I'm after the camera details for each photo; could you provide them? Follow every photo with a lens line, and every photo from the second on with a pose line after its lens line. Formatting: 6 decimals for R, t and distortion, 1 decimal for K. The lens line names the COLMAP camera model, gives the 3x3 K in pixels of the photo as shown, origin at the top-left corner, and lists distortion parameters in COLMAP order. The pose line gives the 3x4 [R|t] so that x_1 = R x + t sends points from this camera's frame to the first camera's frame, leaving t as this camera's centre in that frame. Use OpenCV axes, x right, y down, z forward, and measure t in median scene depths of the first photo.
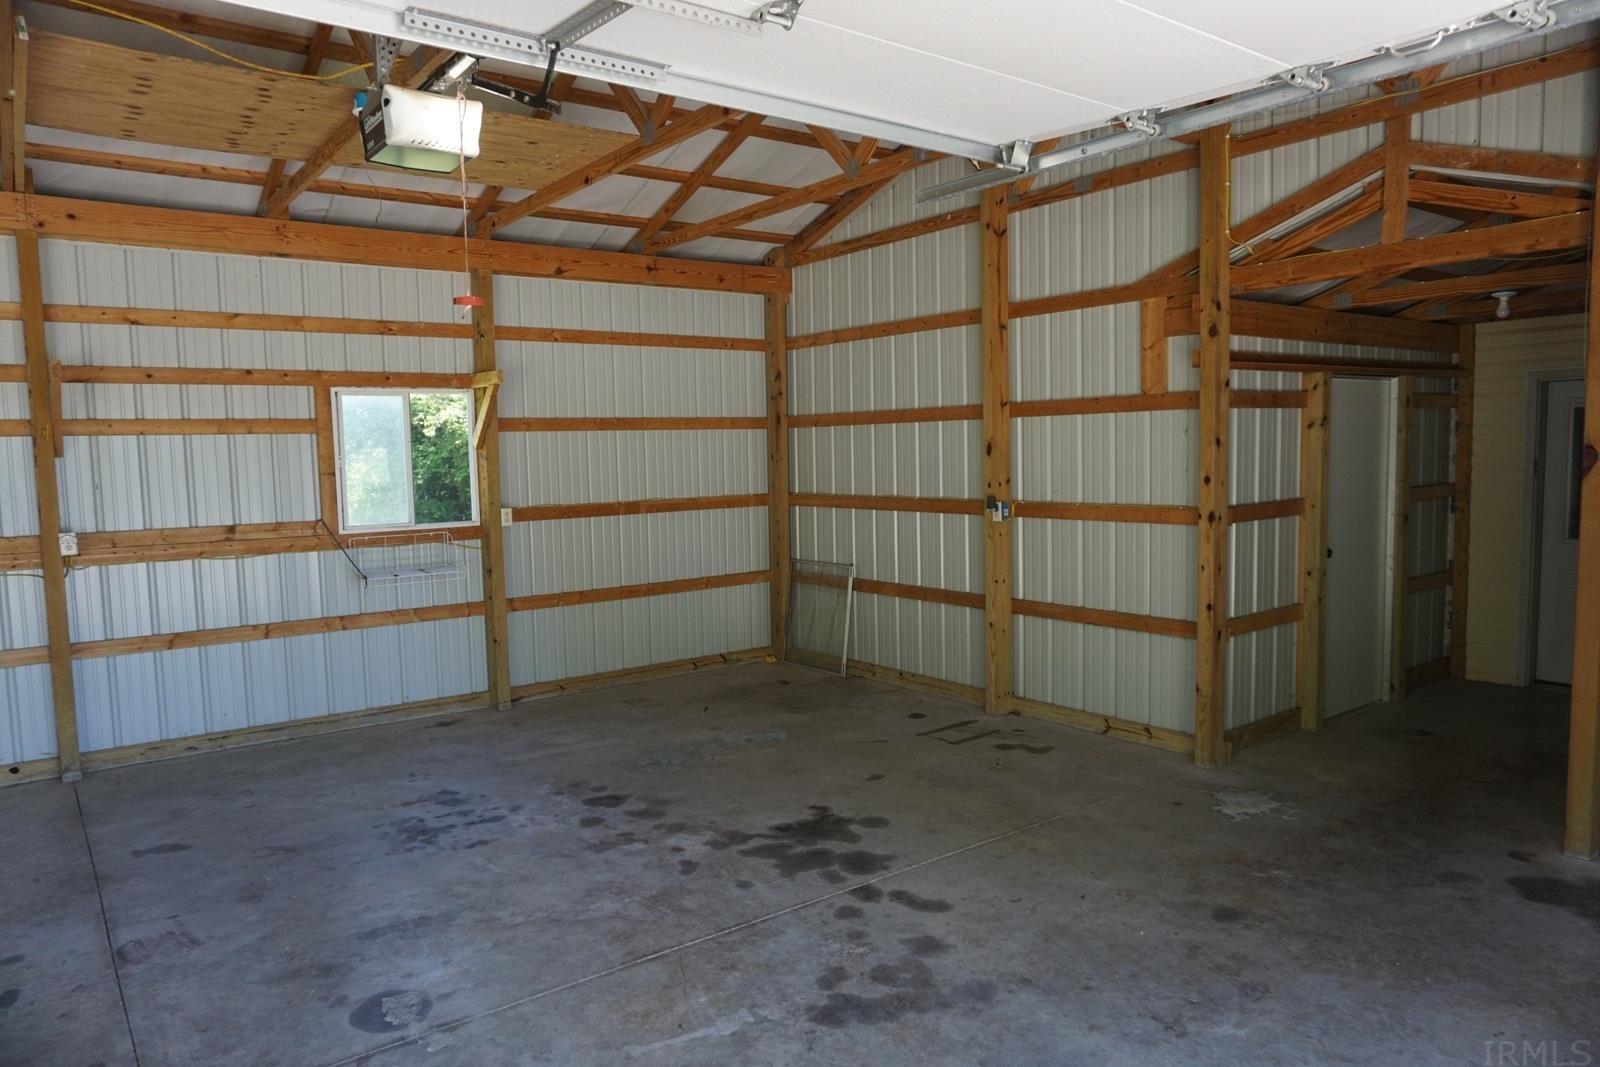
lens RADIAL K [[1069.3, 0, 816.6], [0, 1069.3, 534.6], [0, 0, 1]] dist [-0.024459, 0.000517]
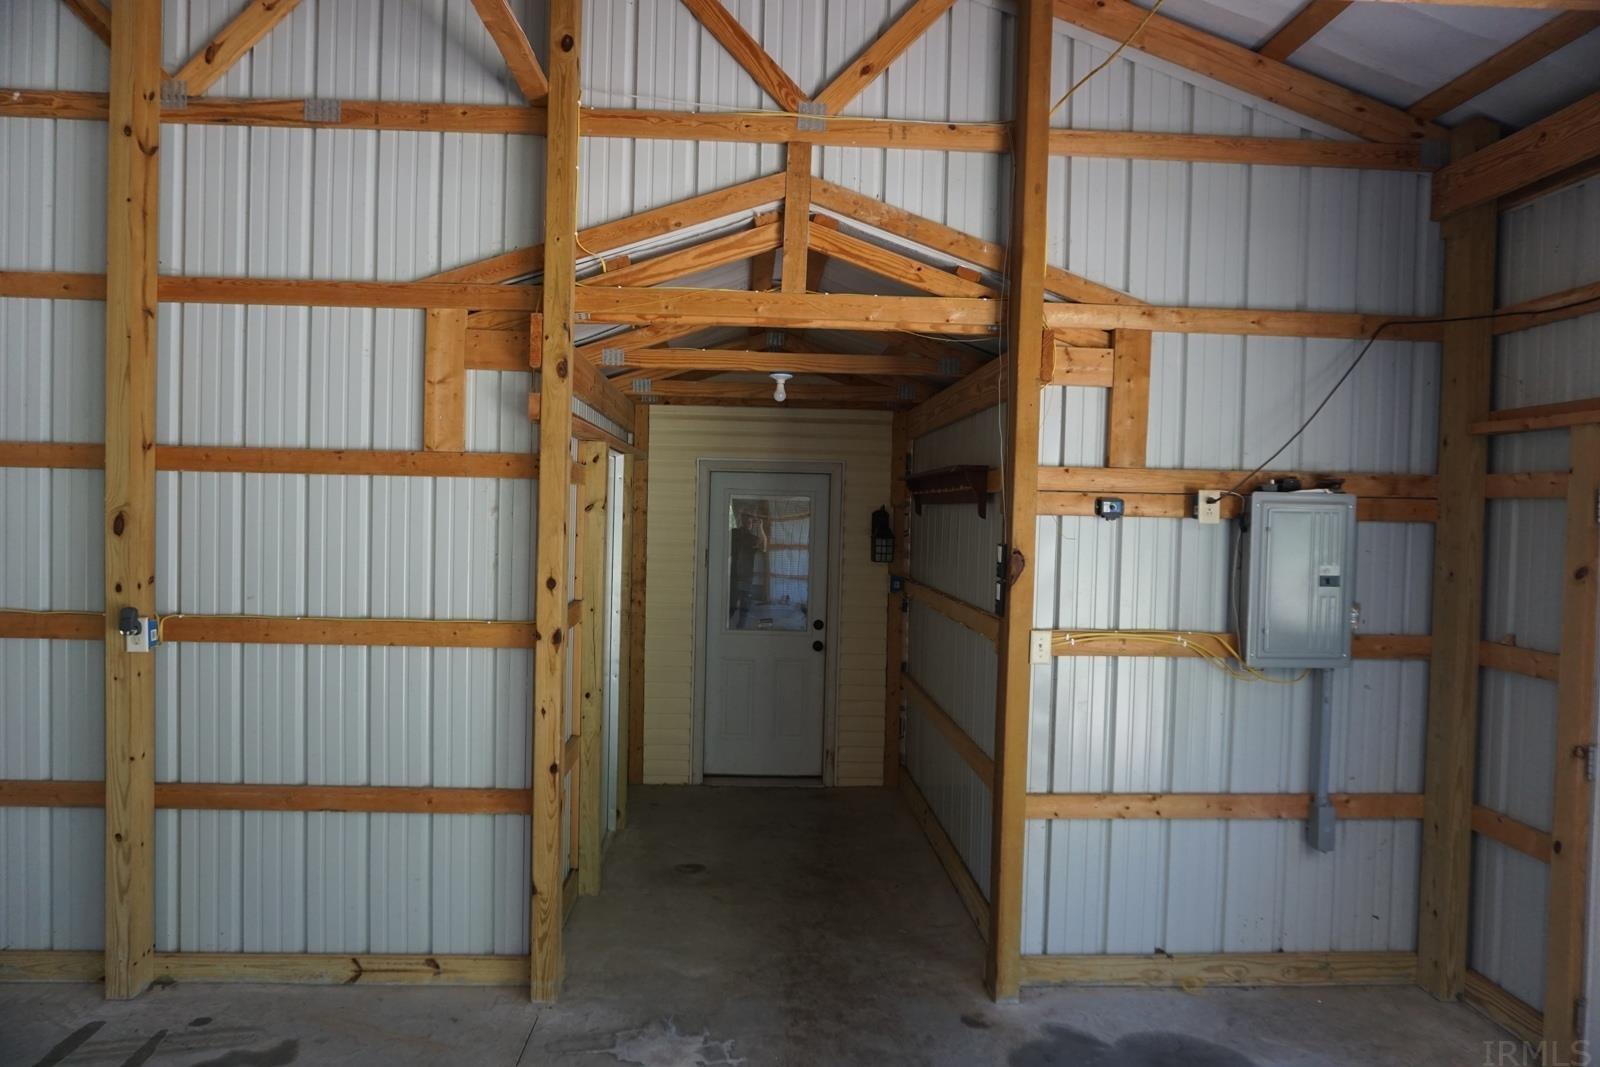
lens RADIAL K [[1063.9, 0, 799.0], [0, 1063.9, 544.0], [0, 0, 1]] dist [-0.046660, 0.032412]
pose [[0.572889, 0.015901, 0.819479, -0.092684], [0.029067, 0.998789, -0.039700, -0.040261], [-0.819118, 0.046563, 0.571733, 0.427114]]
